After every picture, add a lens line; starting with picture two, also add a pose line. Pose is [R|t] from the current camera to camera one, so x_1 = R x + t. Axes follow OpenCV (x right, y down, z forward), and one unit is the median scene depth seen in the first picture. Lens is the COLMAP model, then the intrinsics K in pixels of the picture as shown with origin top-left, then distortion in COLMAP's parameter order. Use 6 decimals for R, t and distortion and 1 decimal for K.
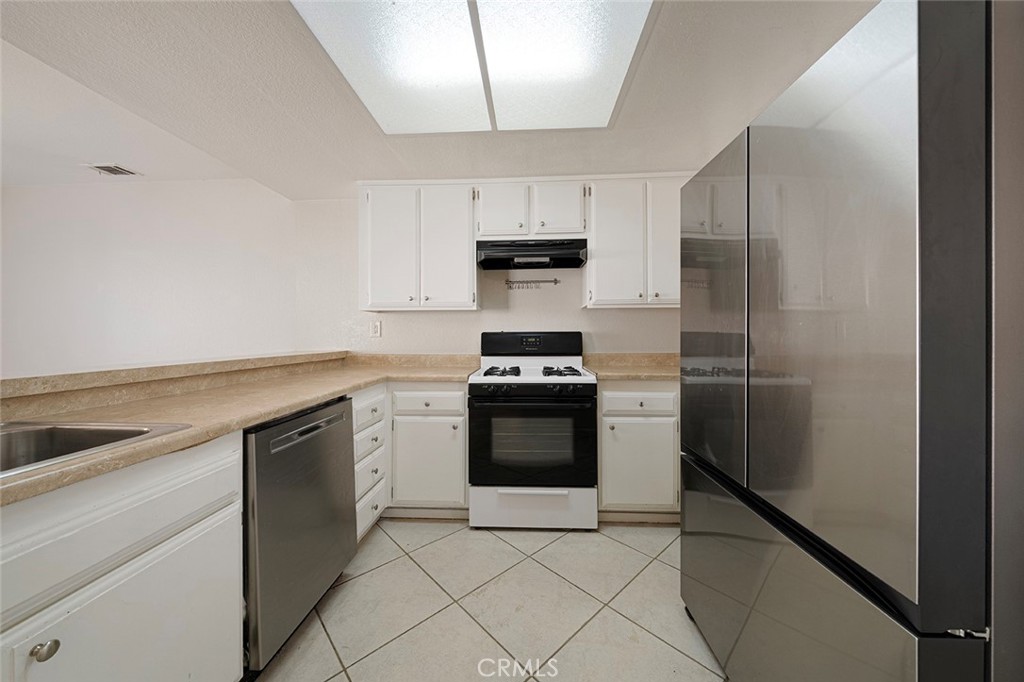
lens RADIAL K [[363.2, 0, 518.5], [0, 363.2, 334.8], [0, 0, 1]] dist [0.001279, -0.000590]
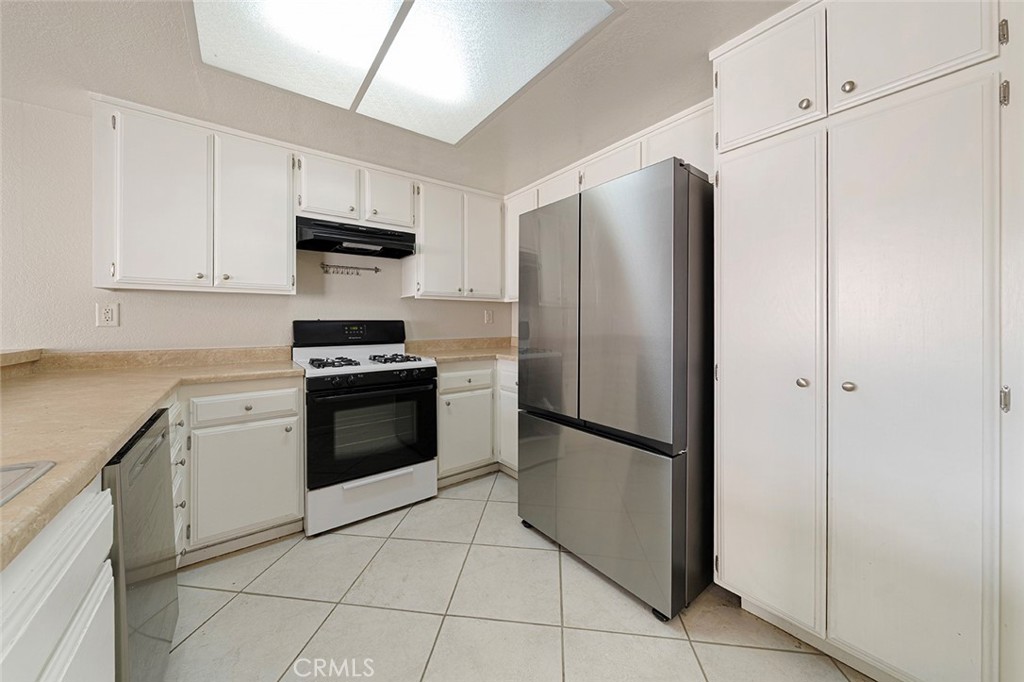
lens RADIAL K [[363.2, 0, 521.9], [0, 363.2, 325.8], [0, 0, 1]] dist [0.001279, -0.000590]
pose [[0.754107, -0.005195, 0.656732, -0.316358], [-0.000138, 0.999967, 0.008069, -0.000993], [-0.656752, -0.006175, 0.754081, -0.022050]]
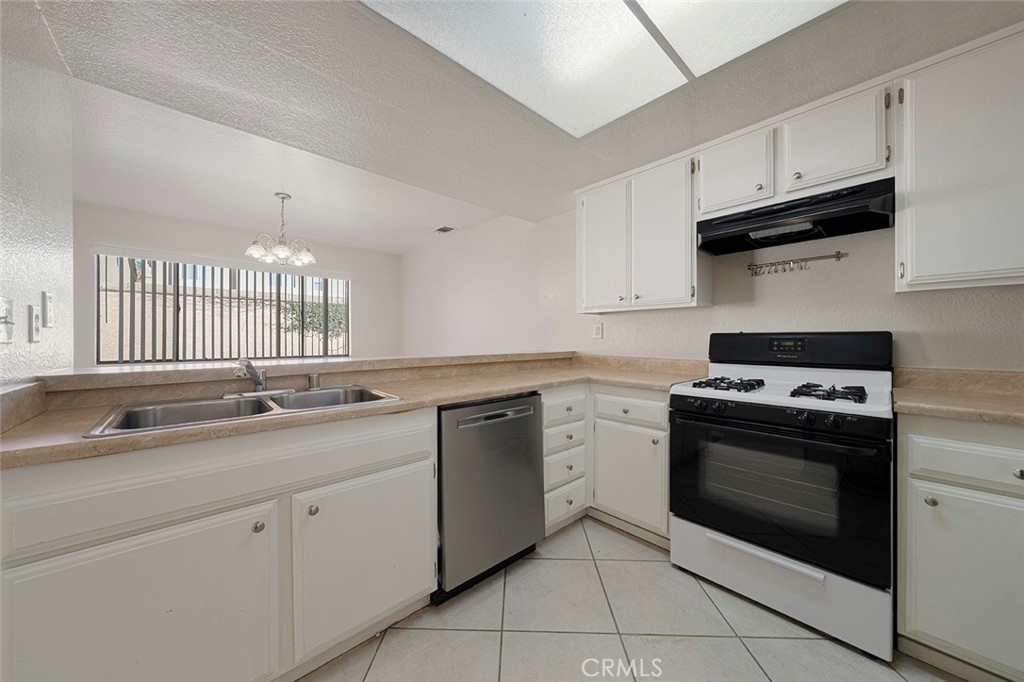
lens RADIAL K [[363.2, 0, 505.5], [0, 363.2, 339.5], [0, 0, 1]] dist [0.001279, -0.000590]
pose [[0.692632, 0.006941, -0.721257, 0.200548], [-0.000831, 0.999961, 0.008826, -0.000047], [0.721290, -0.005514, 0.692611, 0.132006]]
